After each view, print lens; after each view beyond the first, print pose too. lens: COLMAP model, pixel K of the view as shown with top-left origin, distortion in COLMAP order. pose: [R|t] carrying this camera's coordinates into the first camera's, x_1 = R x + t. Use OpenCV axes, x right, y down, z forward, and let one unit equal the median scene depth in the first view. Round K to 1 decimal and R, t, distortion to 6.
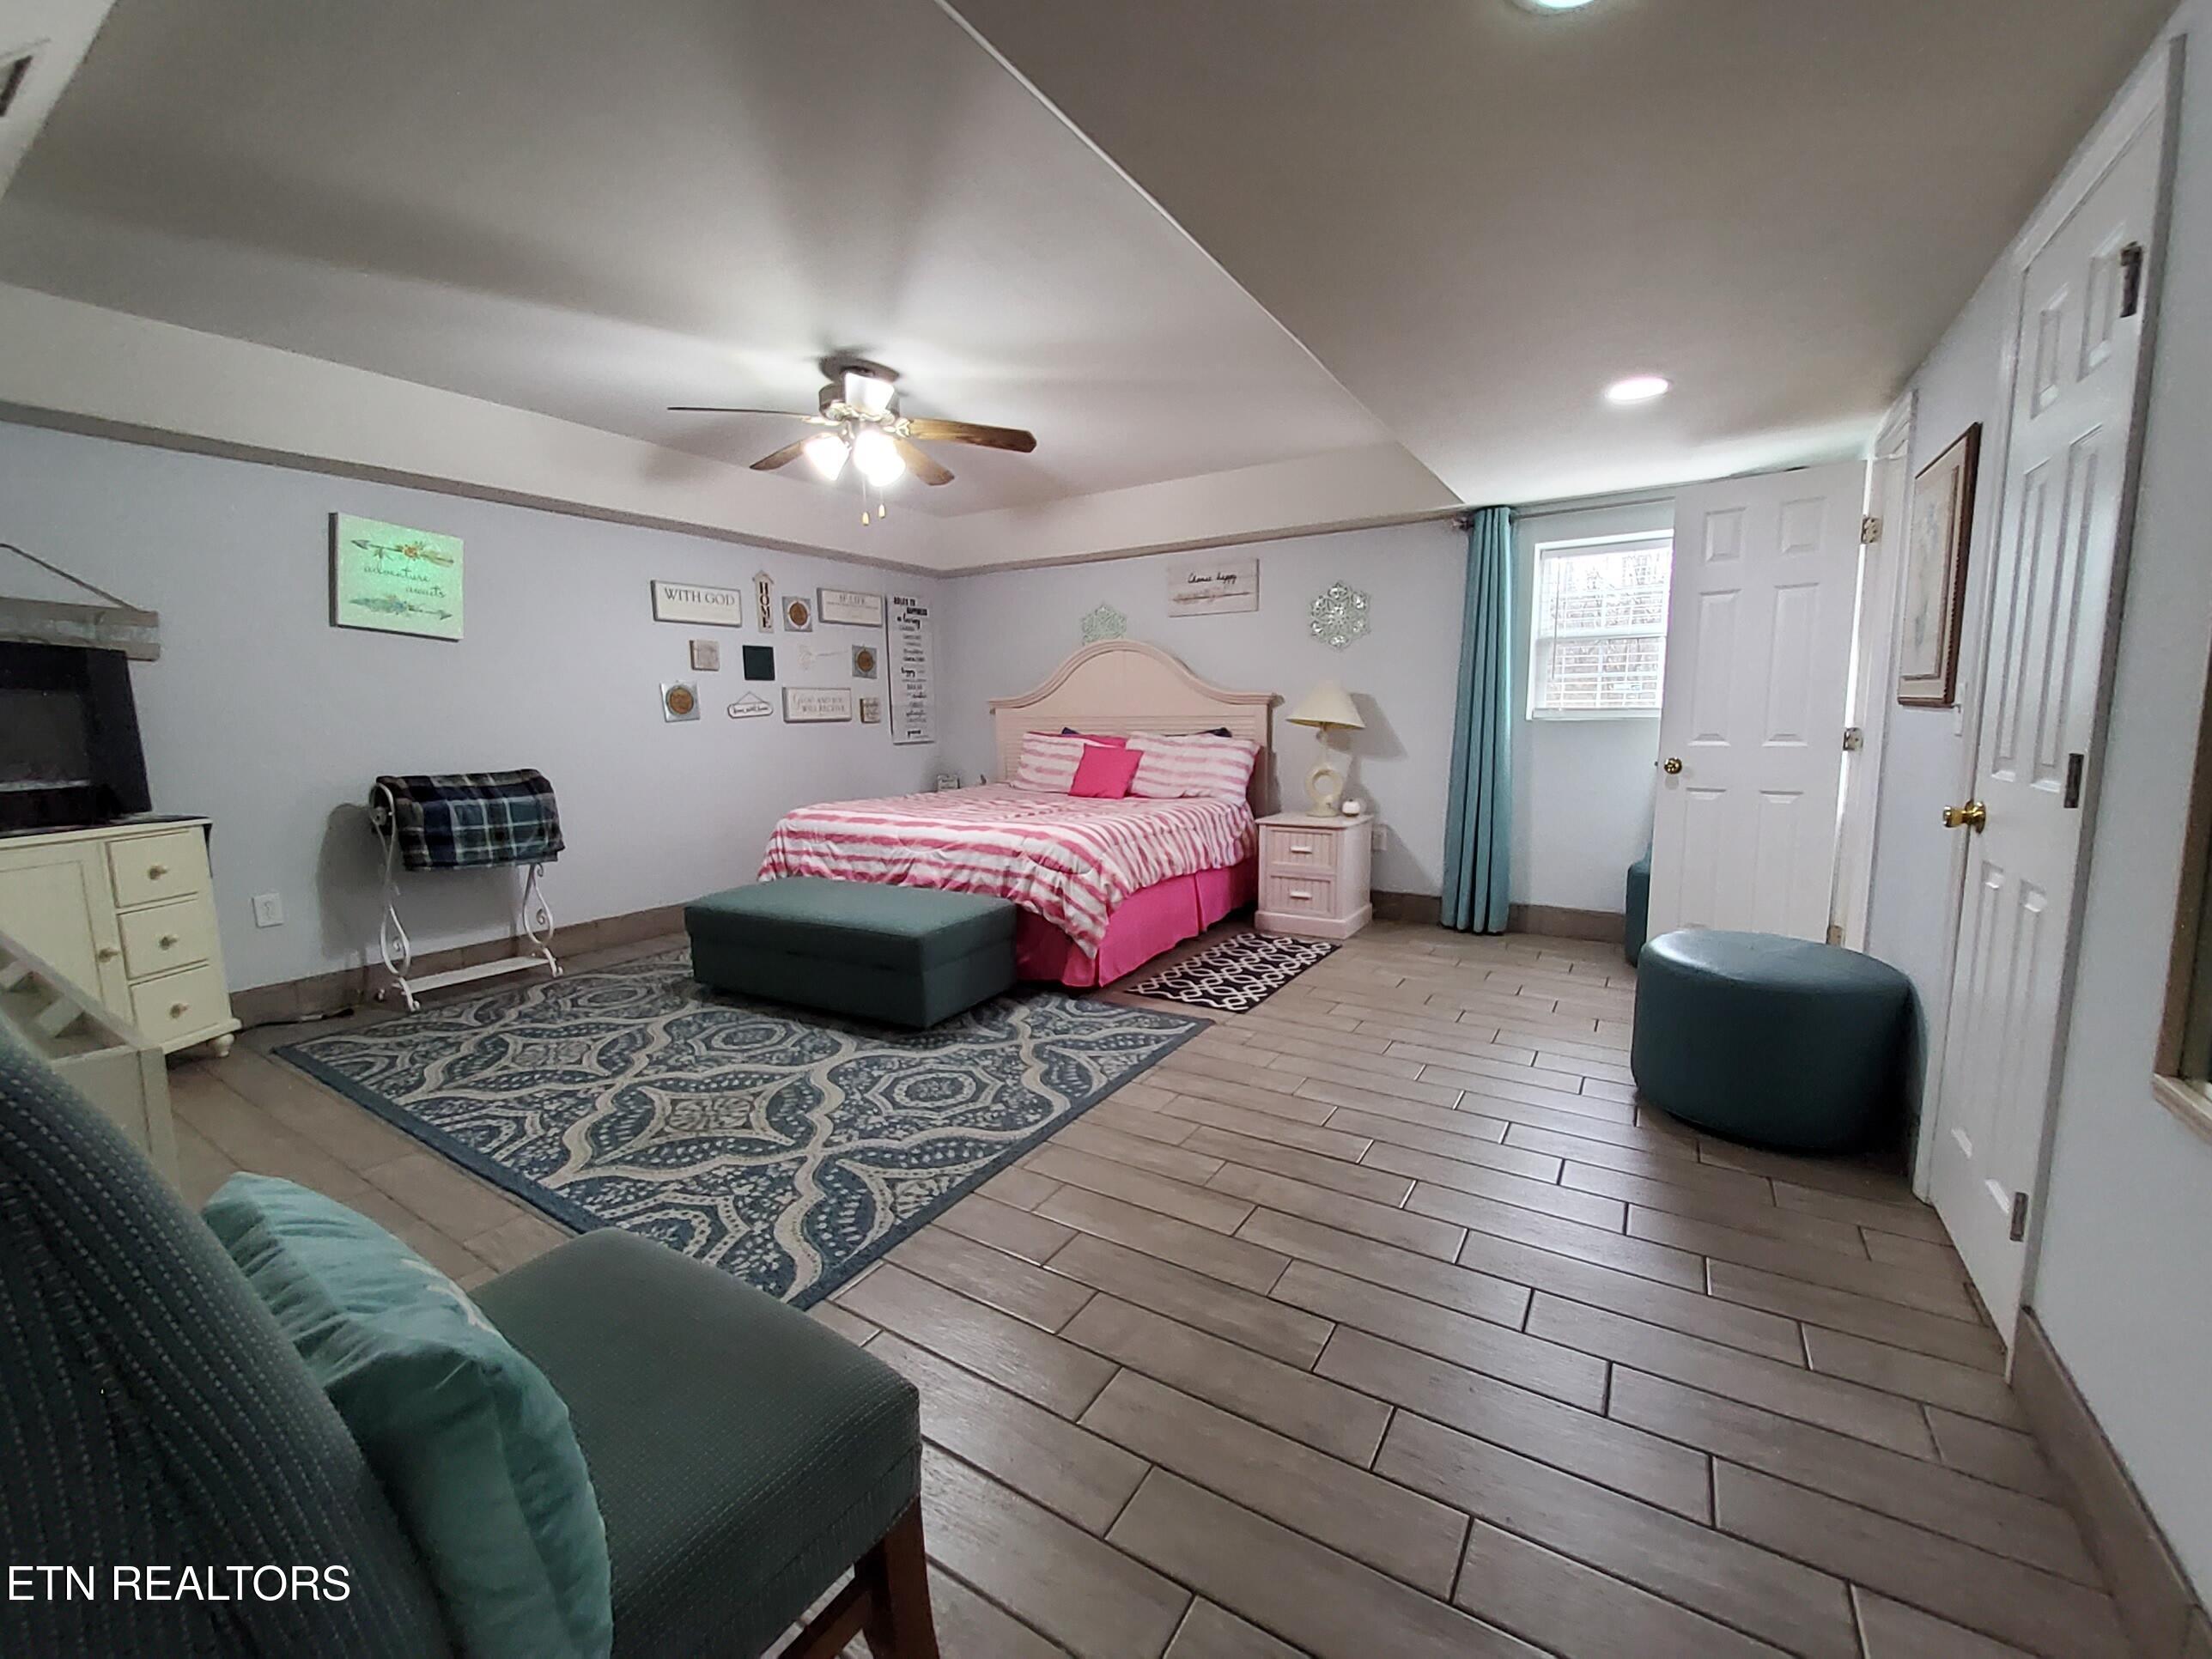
lens RADIAL K [[891.4, 0, 1186.0], [0, 891.4, 898.7], [0, 0, 1]] dist [0.003732, -0.006725]
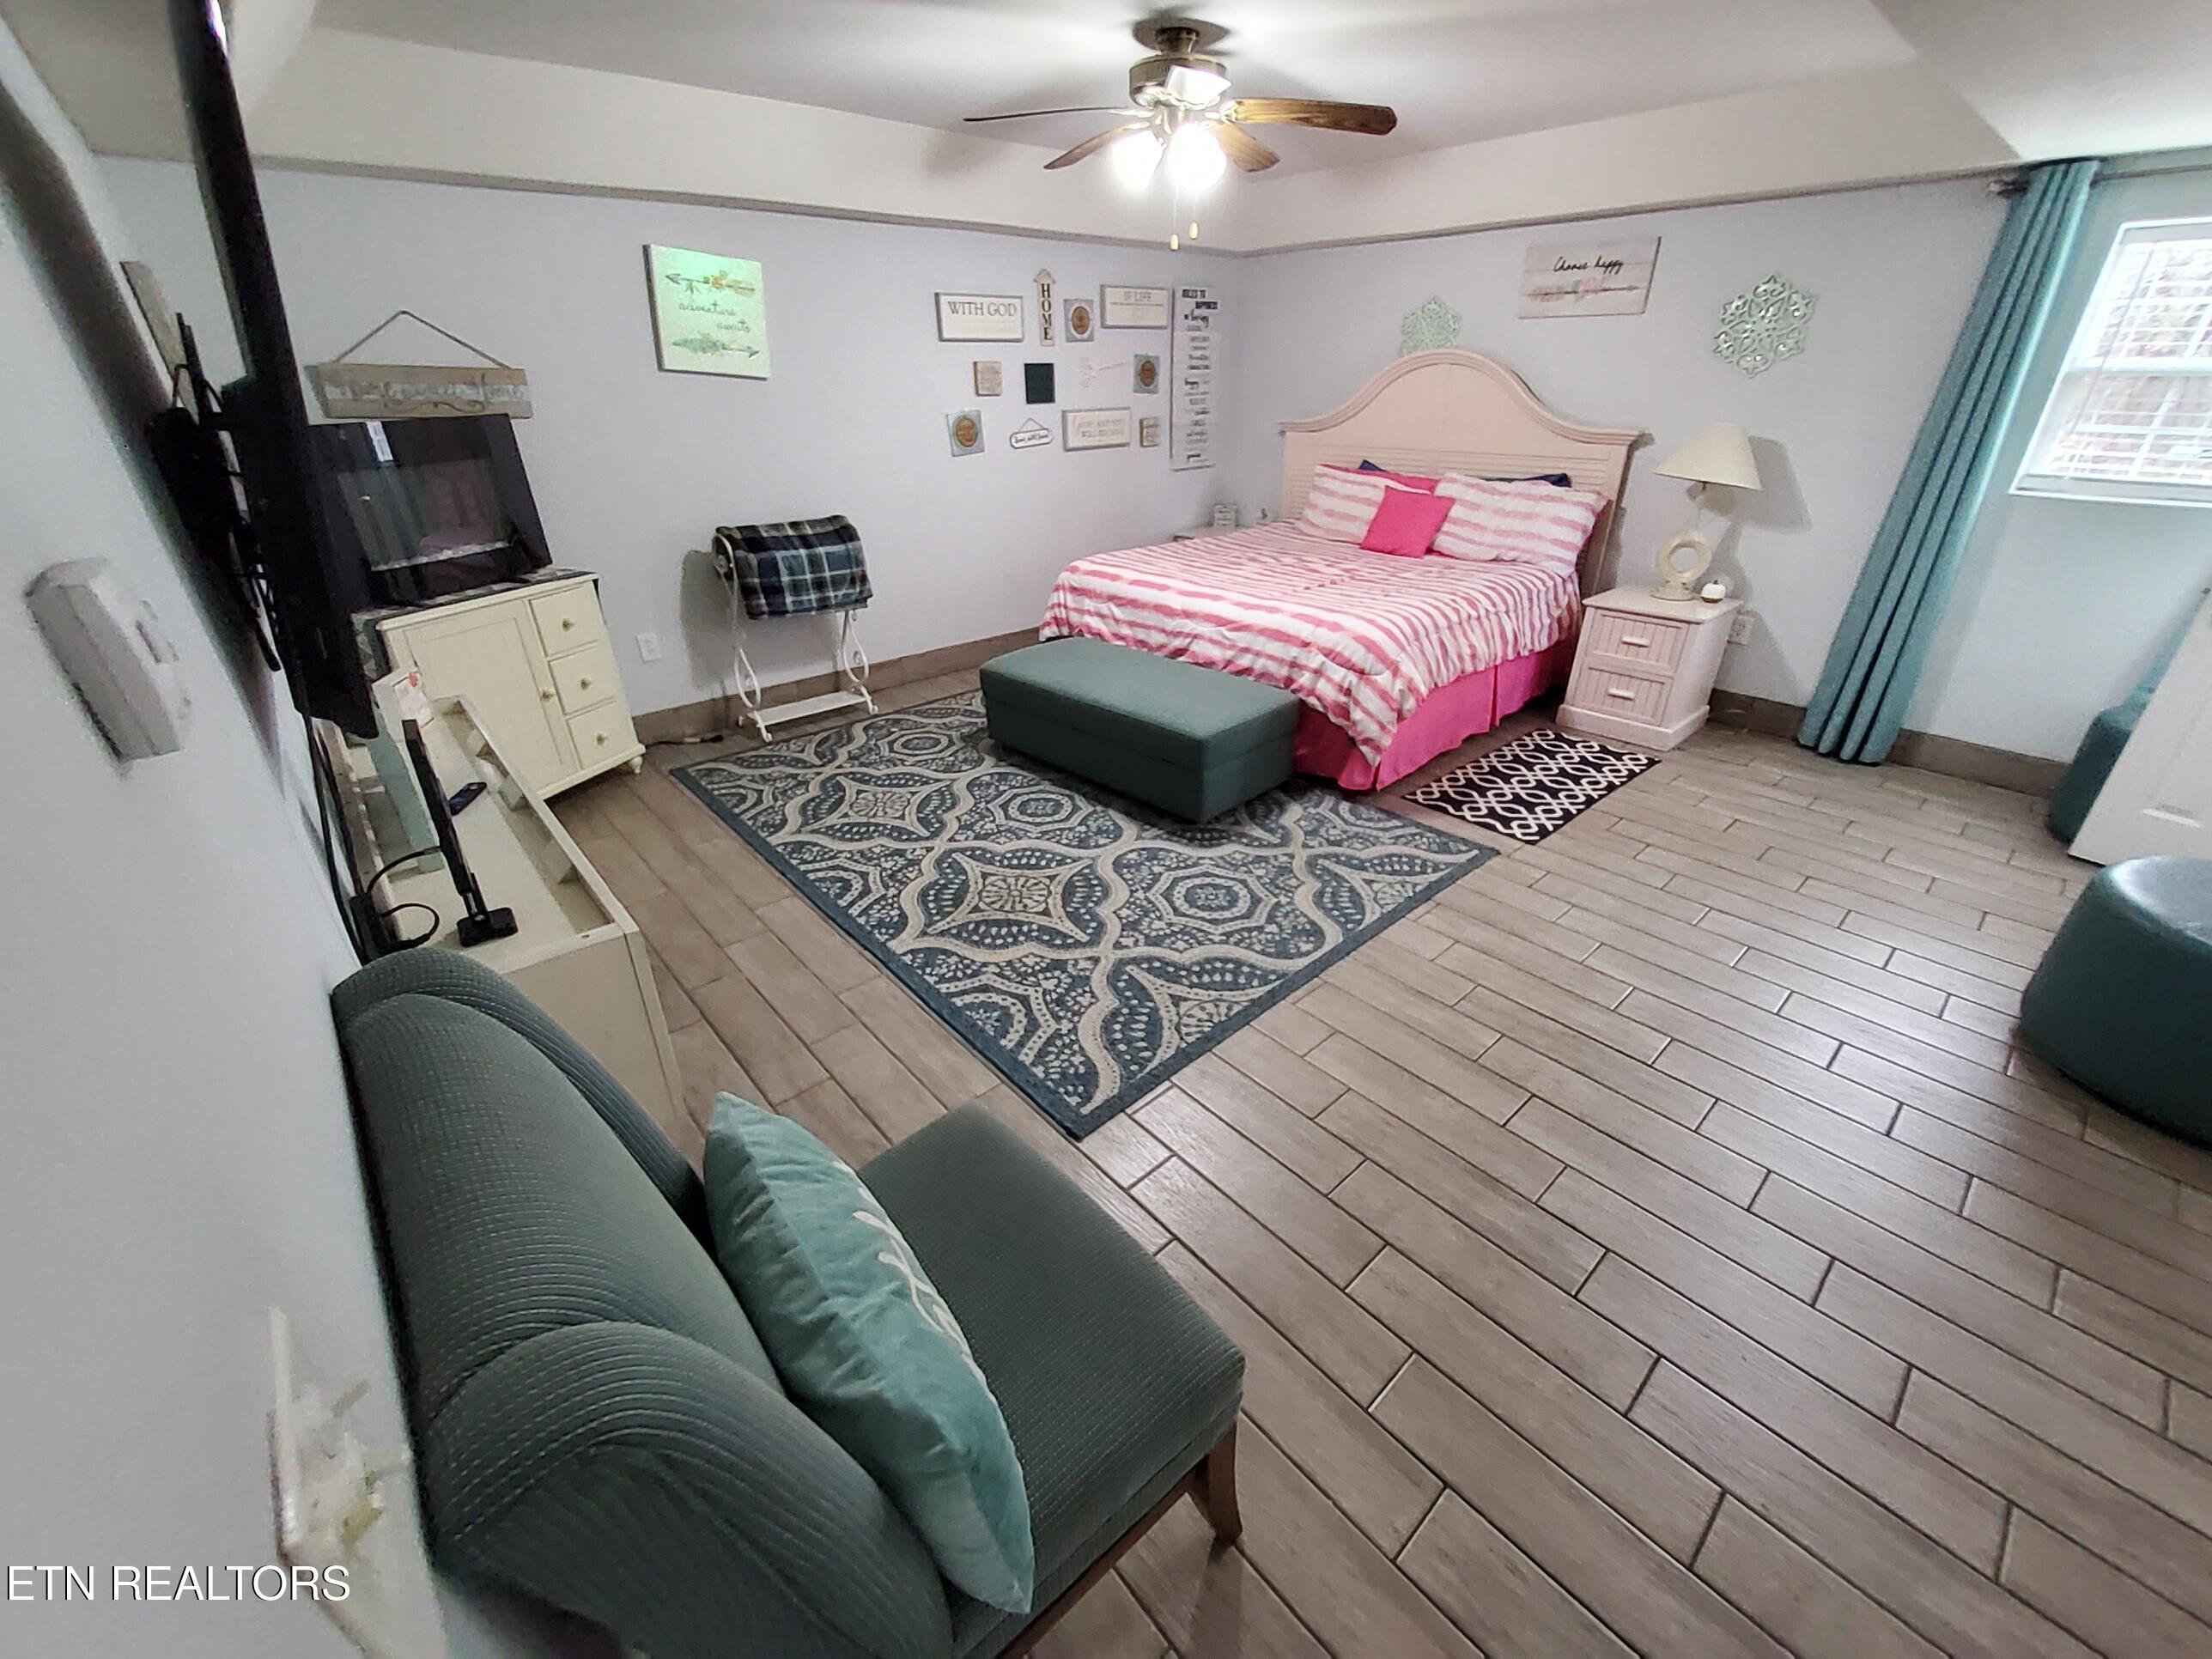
lens RADIAL K [[891.4, 0, 1147.0], [0, 891.4, 825.7], [0, 0, 1]] dist [0.003732, -0.006725]
pose [[0.958581, 0.141641, -0.247105, -0.094615], [-0.048680, 0.936289, 0.347841, -0.191835], [0.280630, -0.321404, 0.904404, 0.058995]]
